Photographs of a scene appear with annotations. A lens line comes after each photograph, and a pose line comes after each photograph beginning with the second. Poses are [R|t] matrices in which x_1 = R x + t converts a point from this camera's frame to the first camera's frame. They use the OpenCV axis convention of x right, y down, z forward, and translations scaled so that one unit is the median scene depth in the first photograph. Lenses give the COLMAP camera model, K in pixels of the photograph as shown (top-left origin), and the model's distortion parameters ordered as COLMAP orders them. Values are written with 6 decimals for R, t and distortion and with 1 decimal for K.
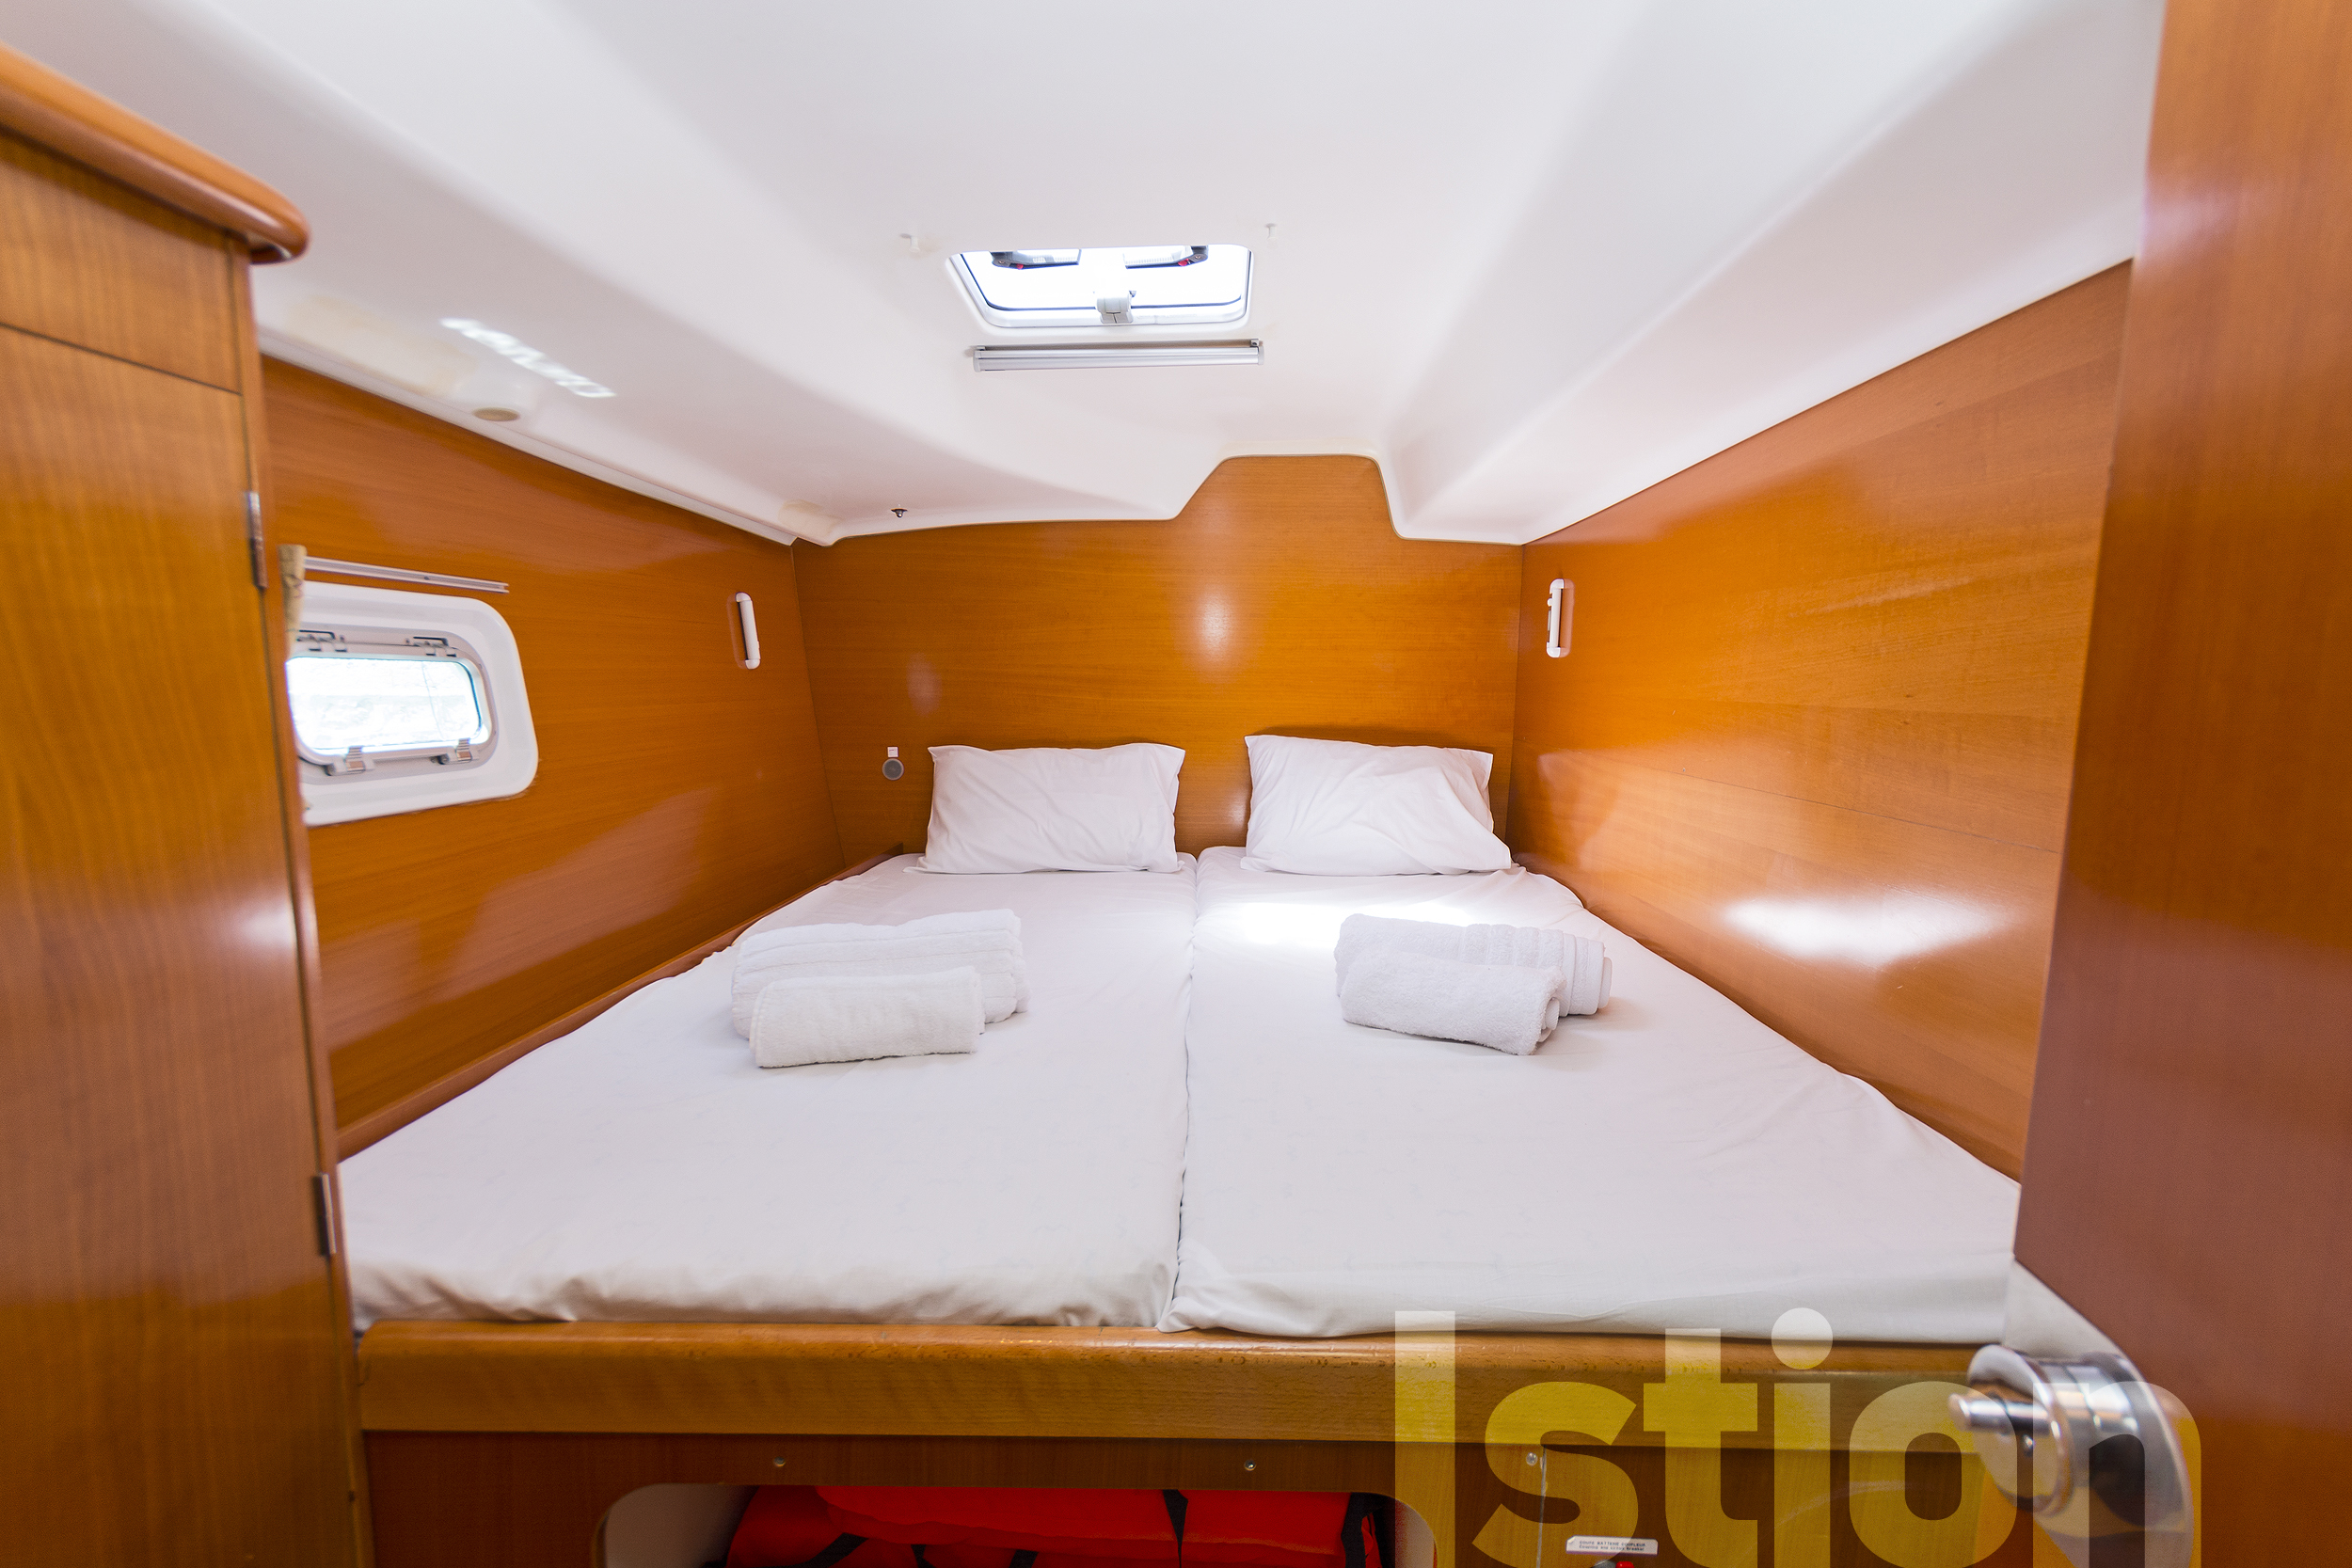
lens RADIAL K [[1037.1, 0, 1199.1], [0, 1037.1, 799.8], [0, 0, 1]] dist [0.001318, -0.000294]
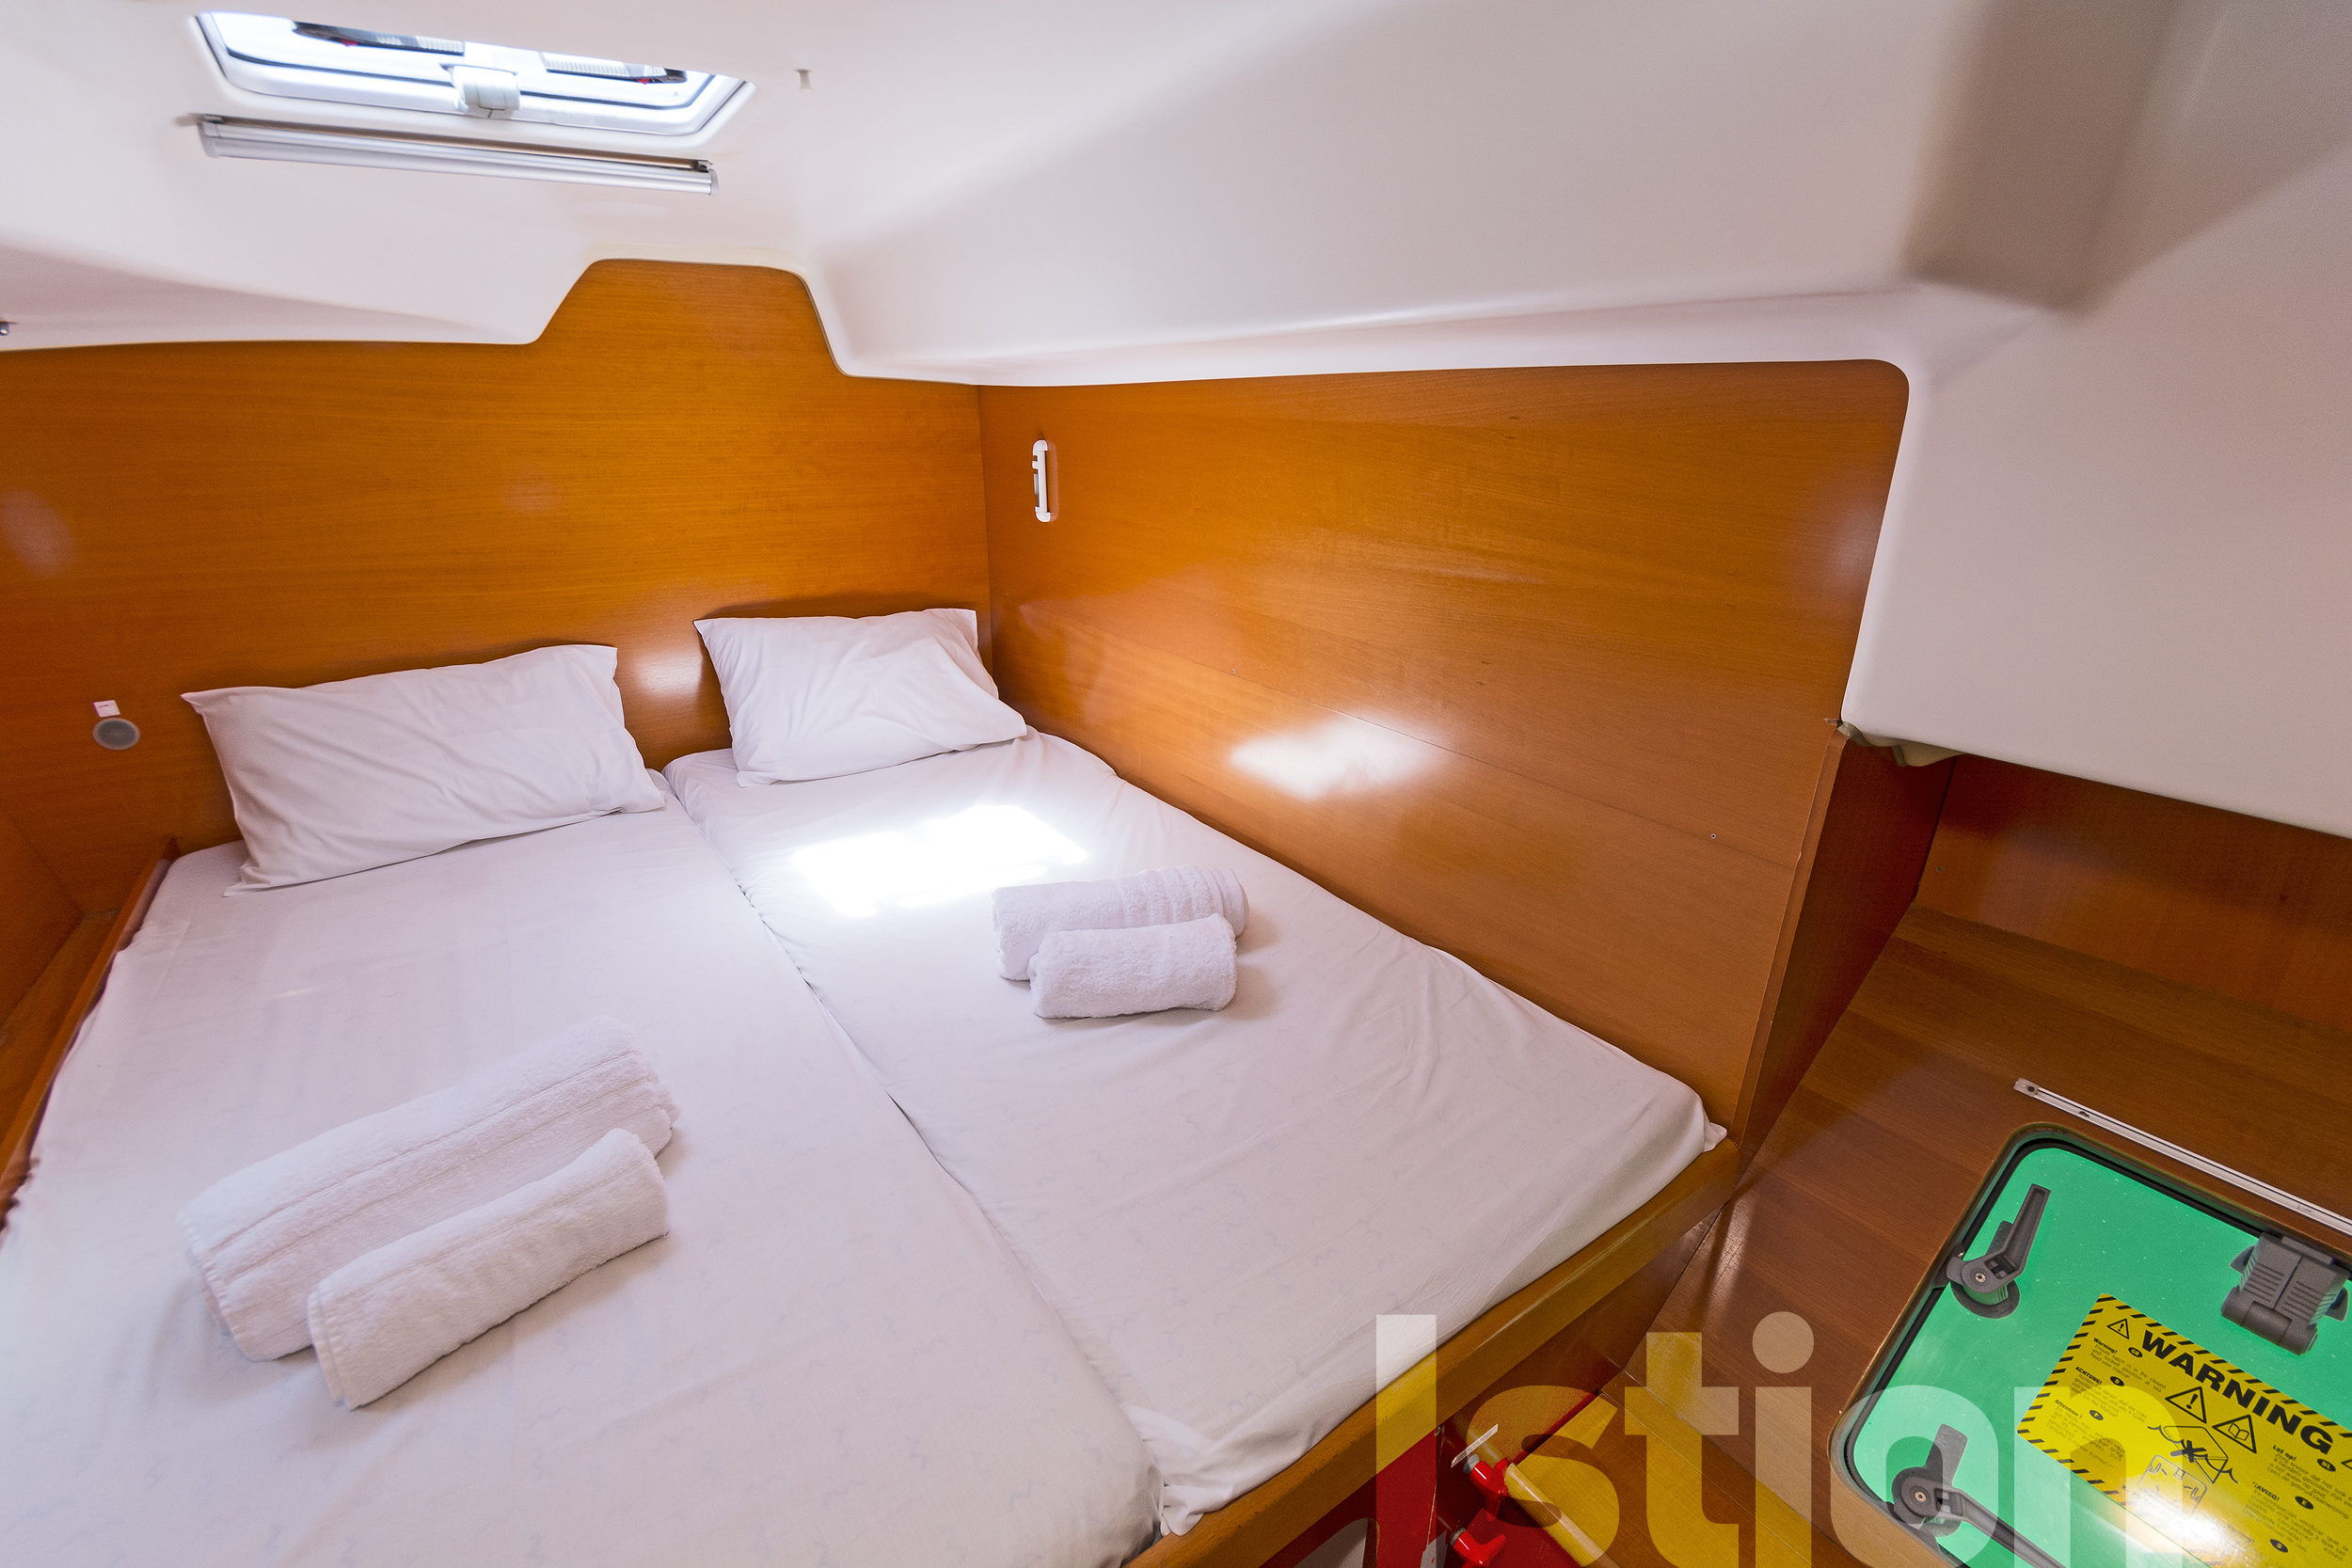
lens RADIAL K [[1013.8, 0, 1184.9], [0, 1013.8, 786.2], [0, 0, 1]] dist [0.002220, 0.000655]
pose [[0.808785, -0.220470, 0.545216, -0.125330], [0.080035, 0.959710, 0.269354, -0.137765], [-0.582633, -0.174213, 0.793844, 0.104354]]
